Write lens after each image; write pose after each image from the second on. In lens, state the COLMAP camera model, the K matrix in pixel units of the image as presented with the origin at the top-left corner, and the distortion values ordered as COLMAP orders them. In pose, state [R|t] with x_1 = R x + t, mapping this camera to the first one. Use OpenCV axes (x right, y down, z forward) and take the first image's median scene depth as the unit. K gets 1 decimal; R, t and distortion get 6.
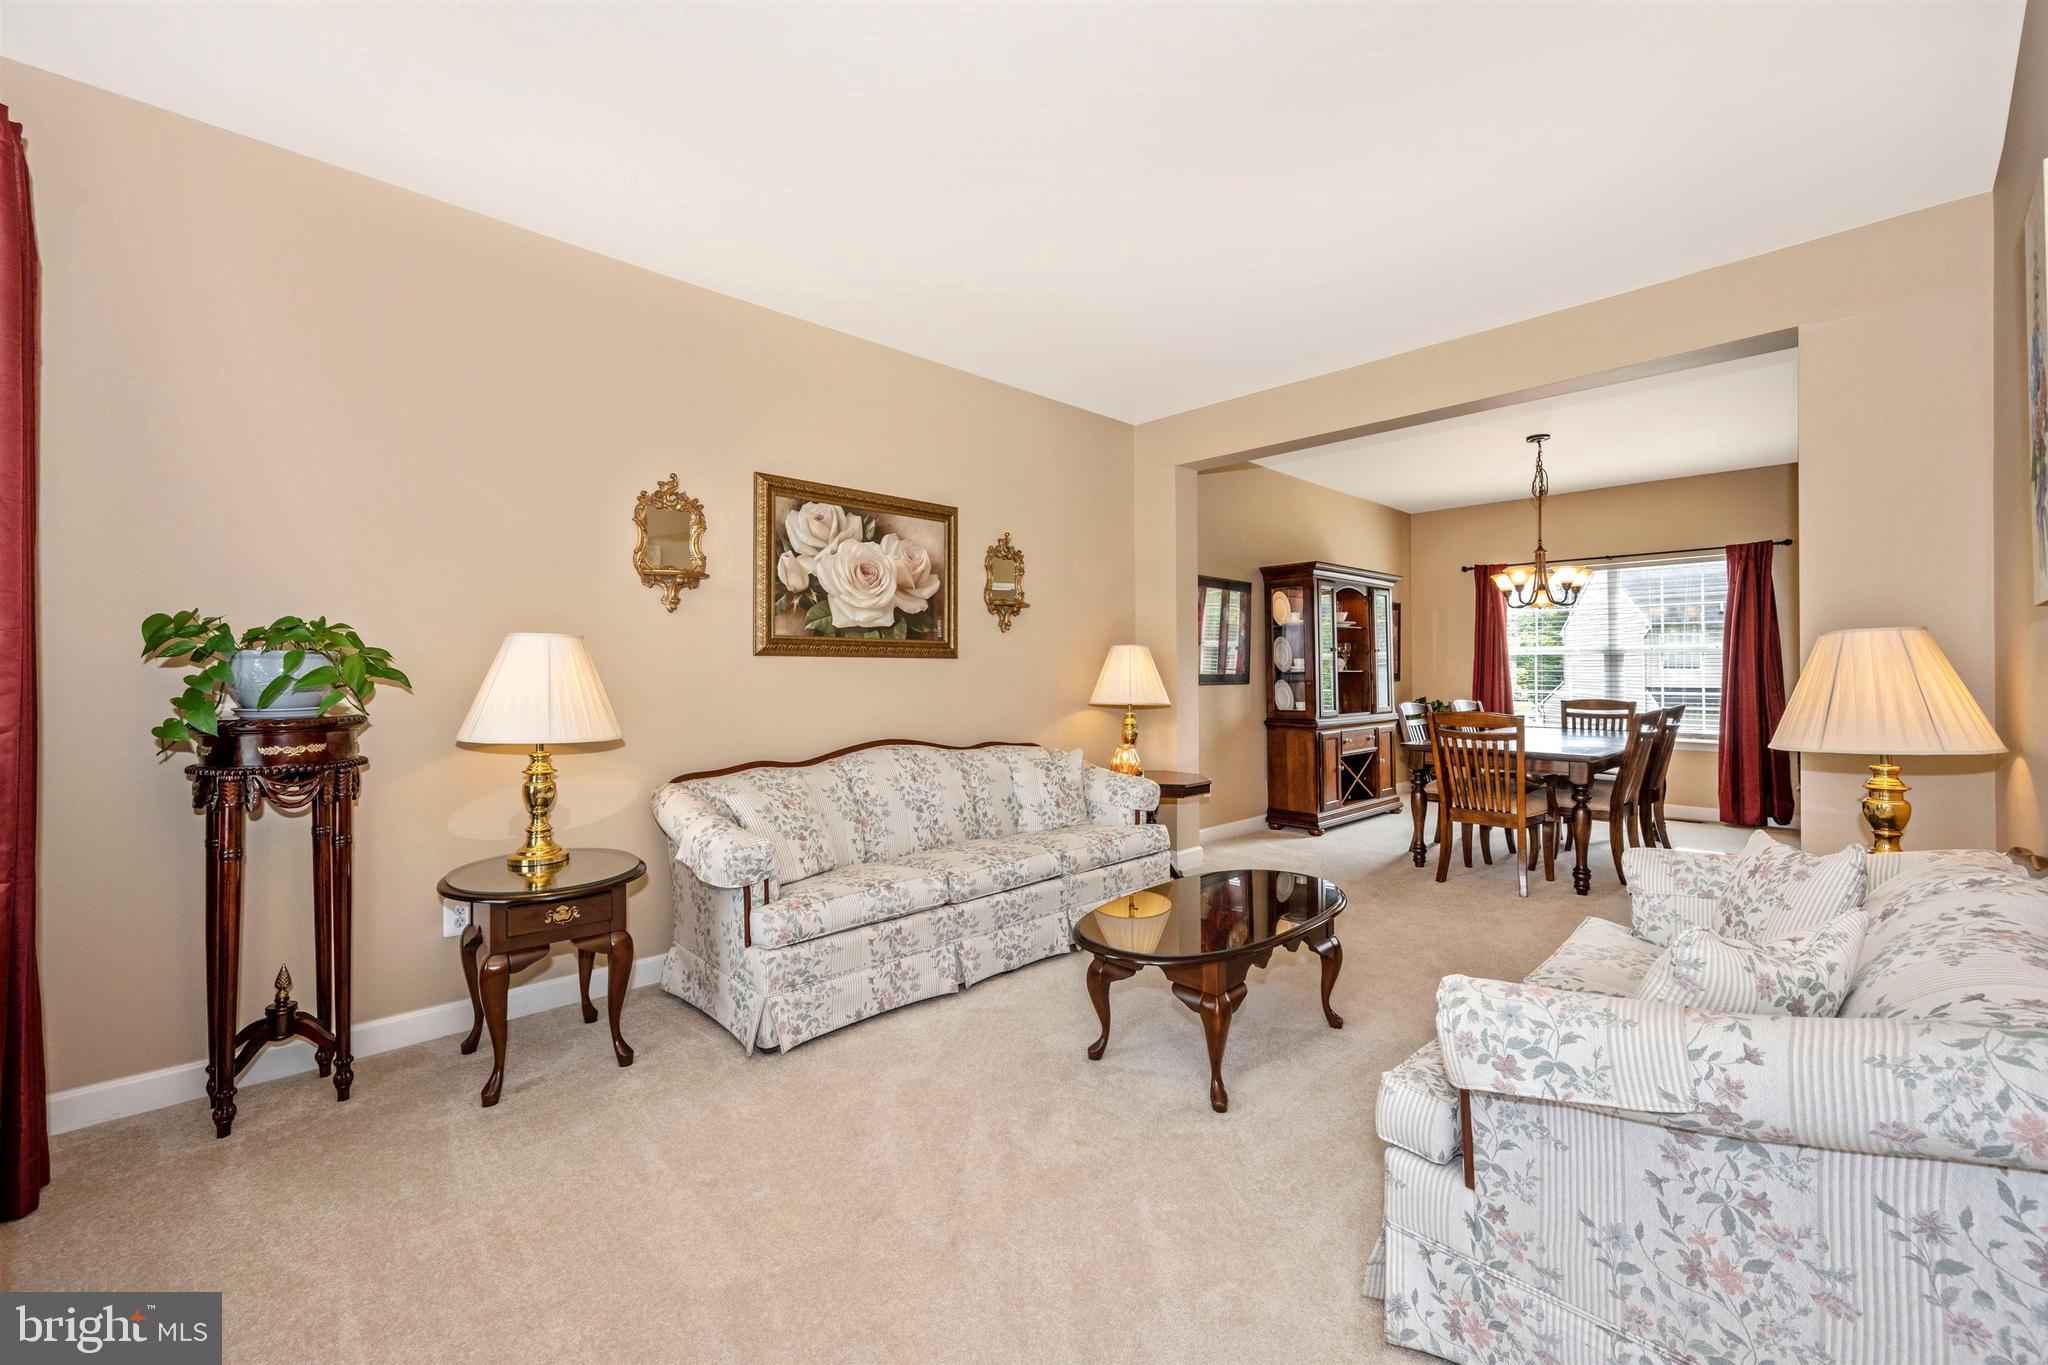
lens RADIAL K [[821.7, 0, 1028.8], [0, 821.7, 662.2], [0, 0, 1]] dist [-0.002260, -0.000340]
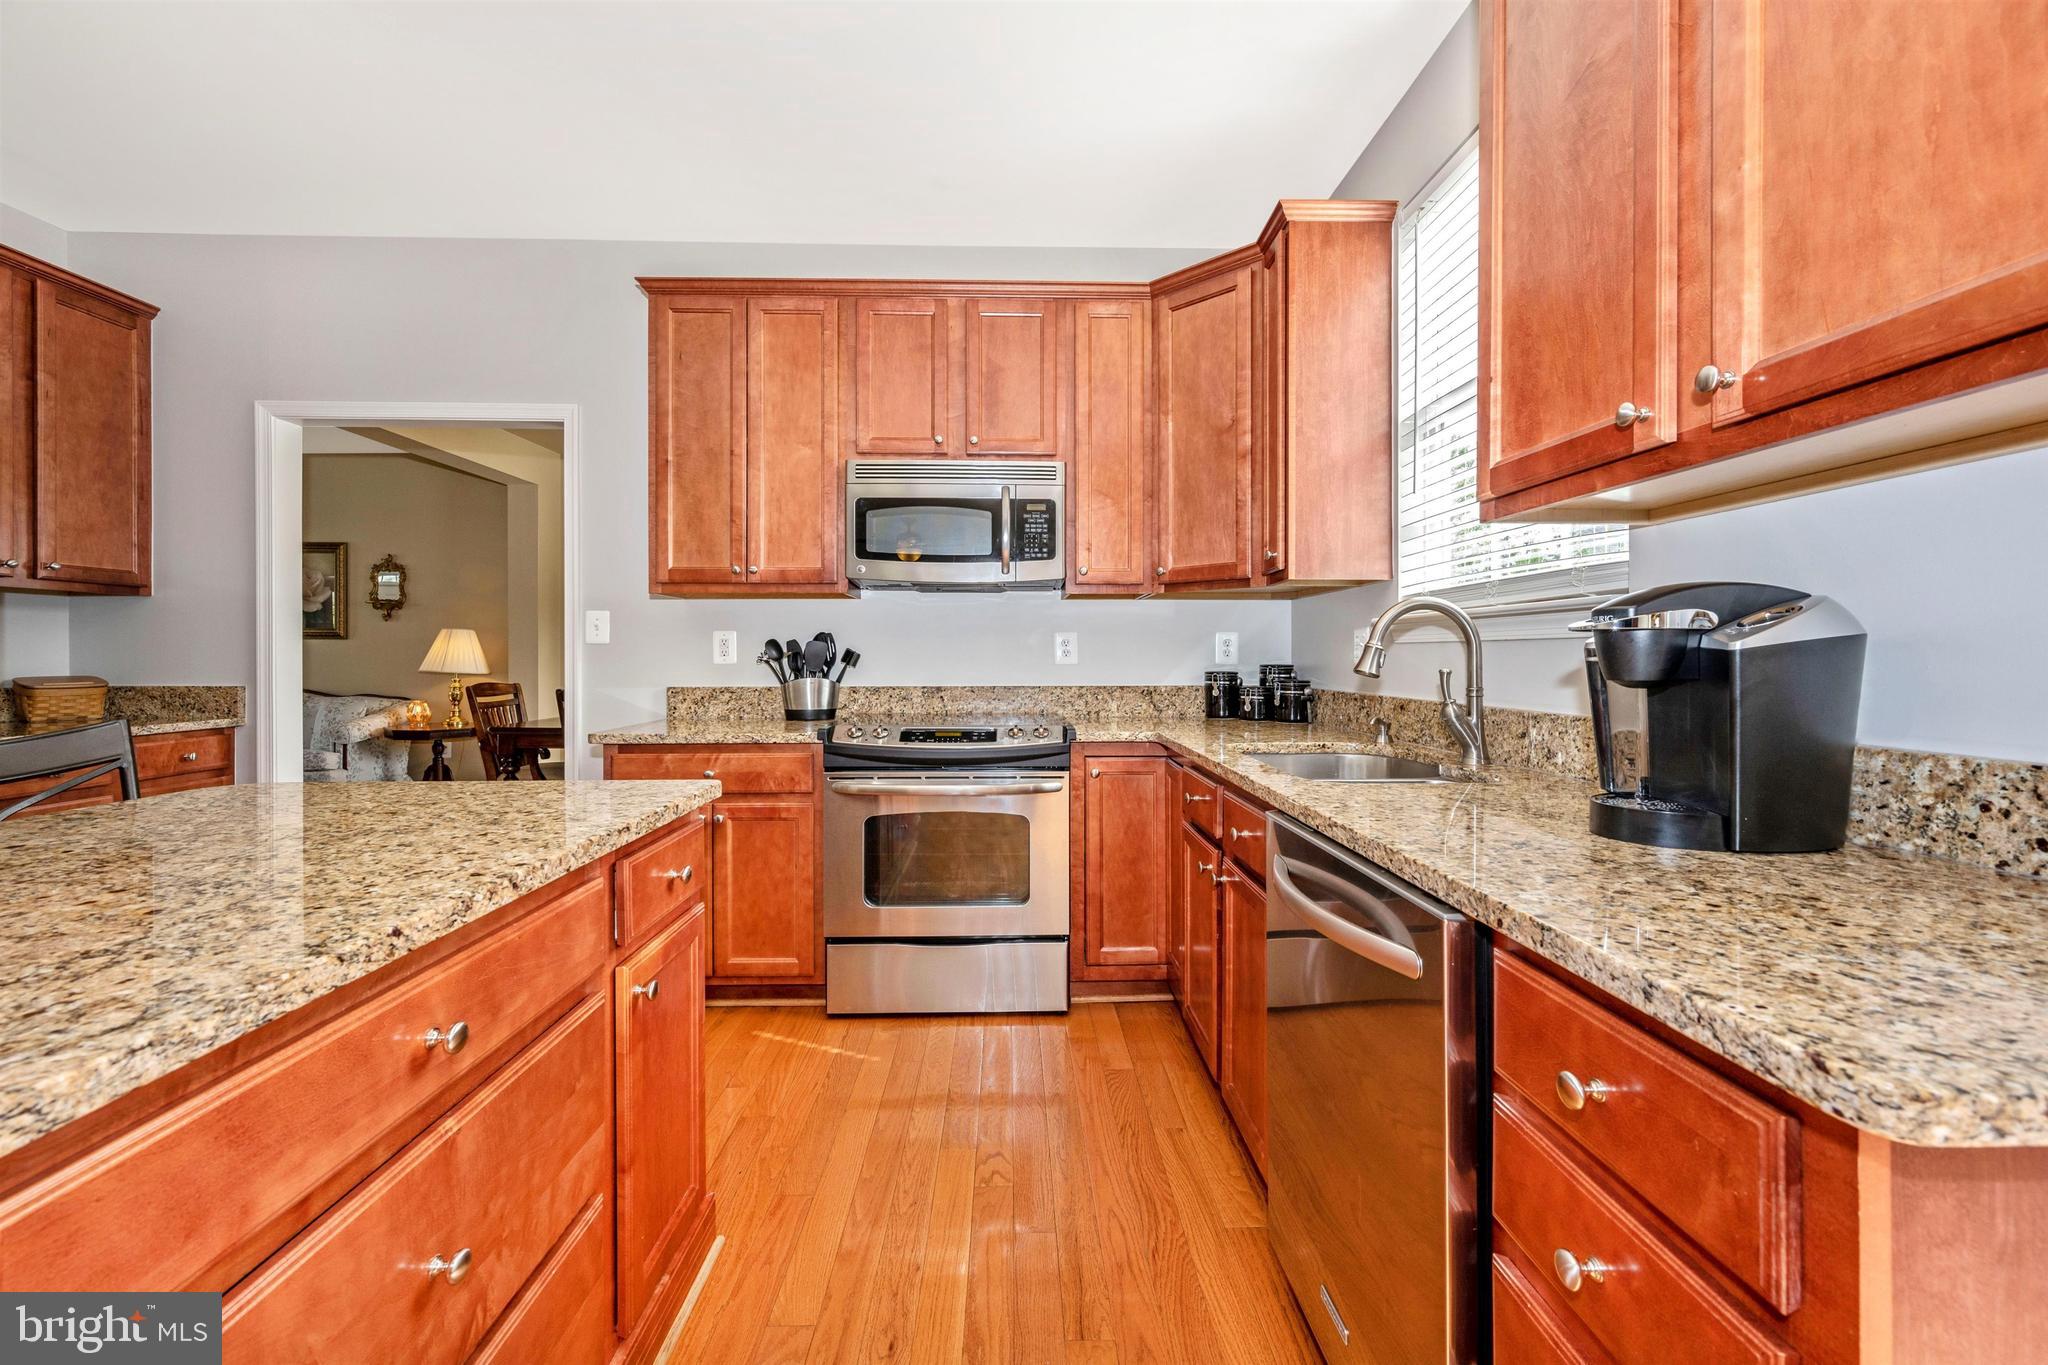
lens RADIAL K [[821.7, 0, 1039.1], [0, 821.7, 668.3], [0, 0, 1]] dist [-0.002260, -0.000340]
pose [[0.754998, 0.011859, -0.655620, 2.300797], [-0.000383, 0.999844, 0.017643, 0.027849], [0.655727, -0.013069, 0.754885, 0.801385]]
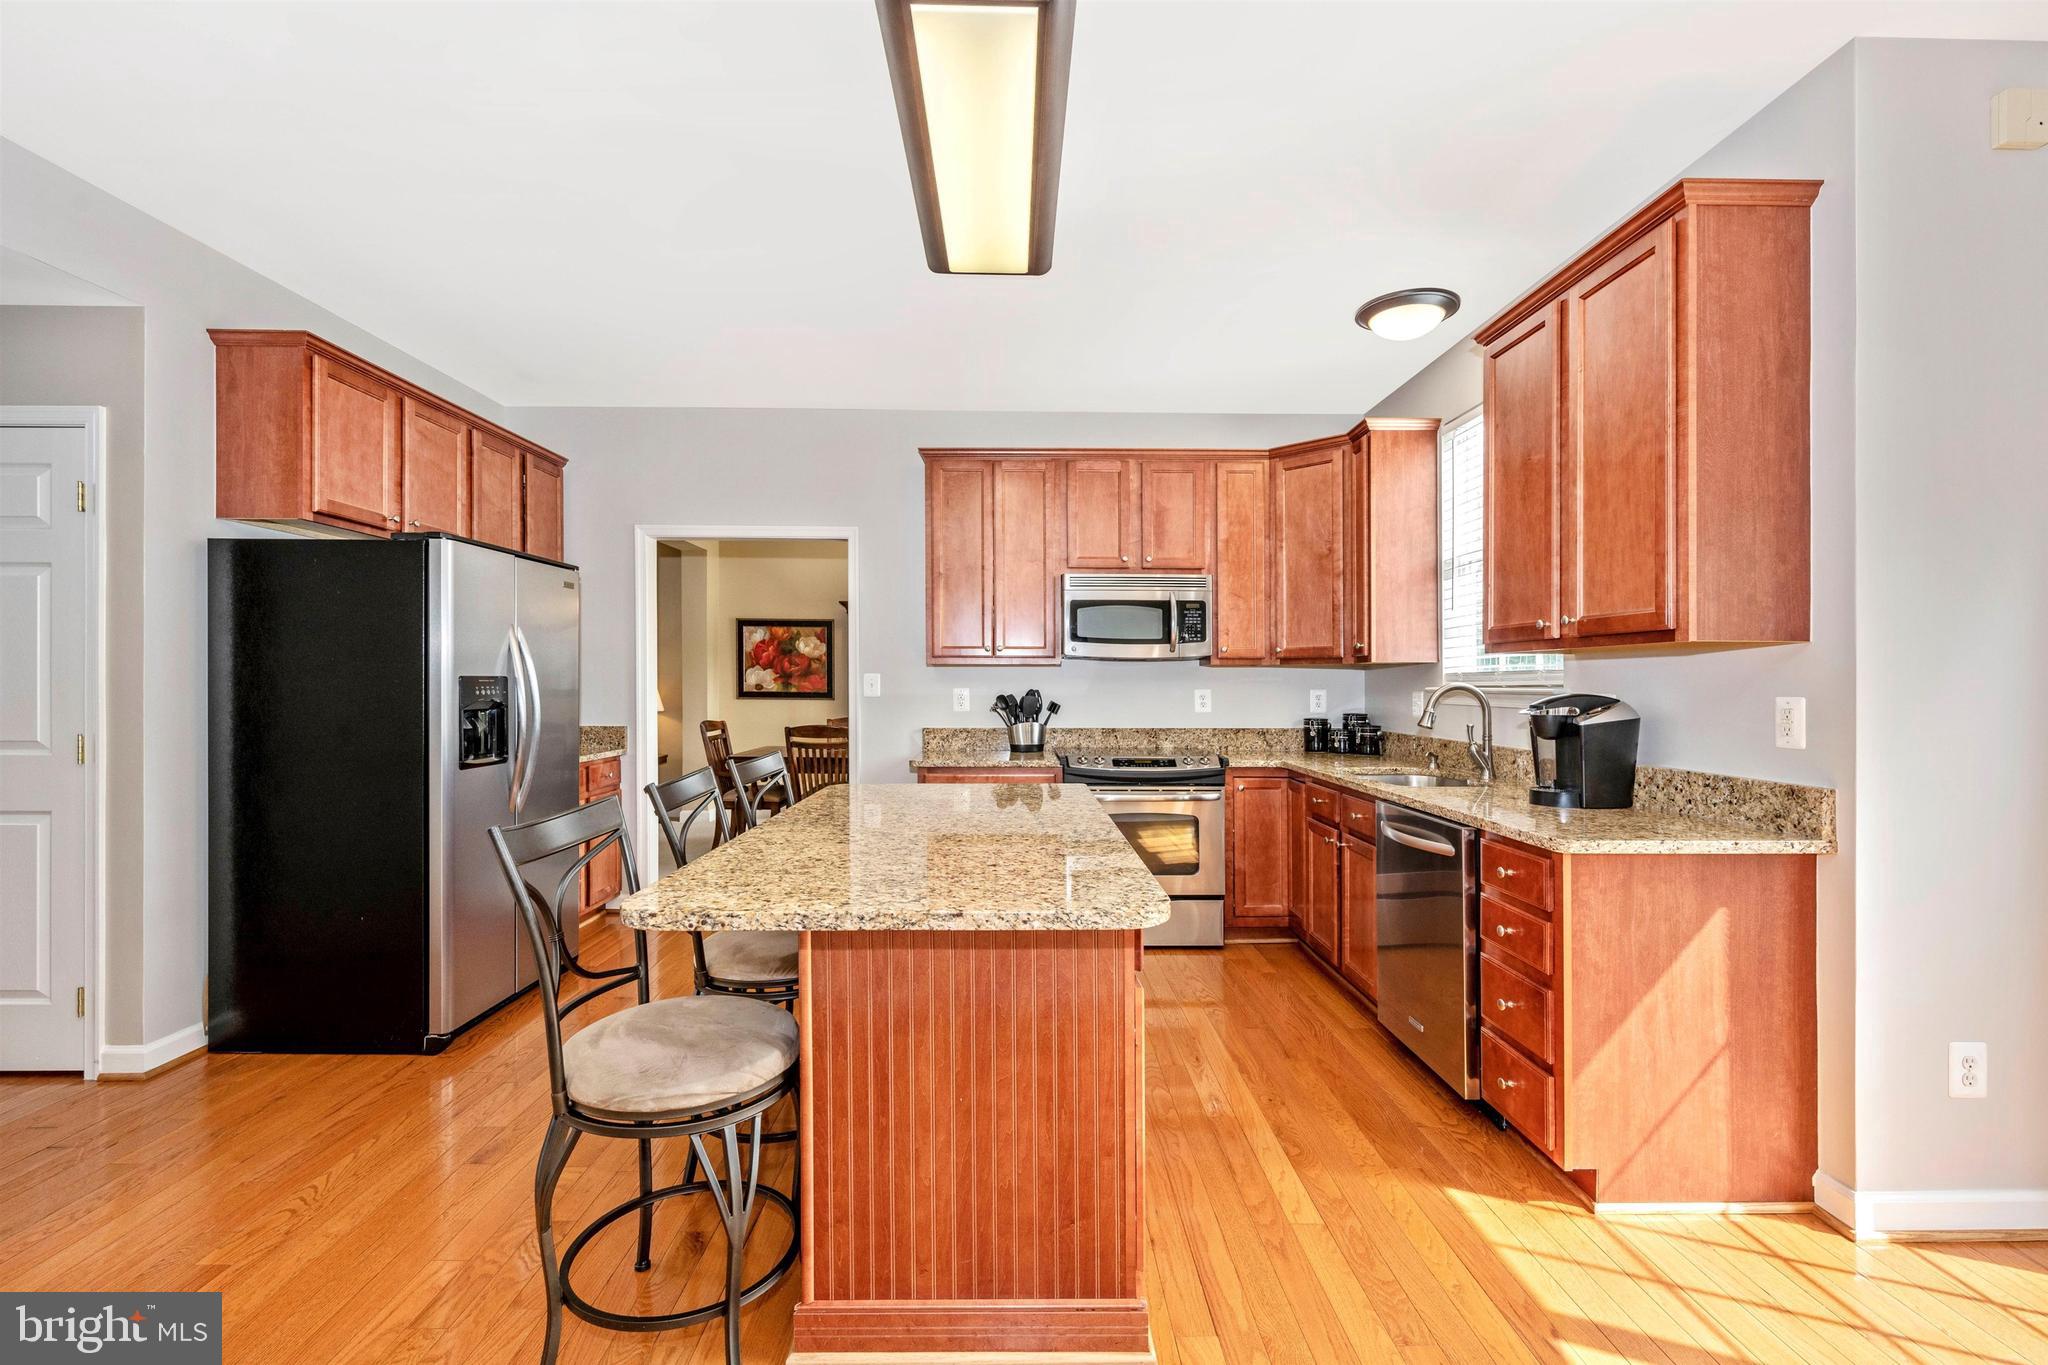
lens RADIAL K [[899.1, 0, 1037.0], [0, 899.1, 677.6], [0, 0, 1]] dist [-0.001354, 0.000154]
pose [[0.747950, 0.001302, -0.663753, 2.453338], [-0.003541, 0.999992, -0.002029, -0.009855], [0.663745, 0.003868, 0.747949, 0.306849]]
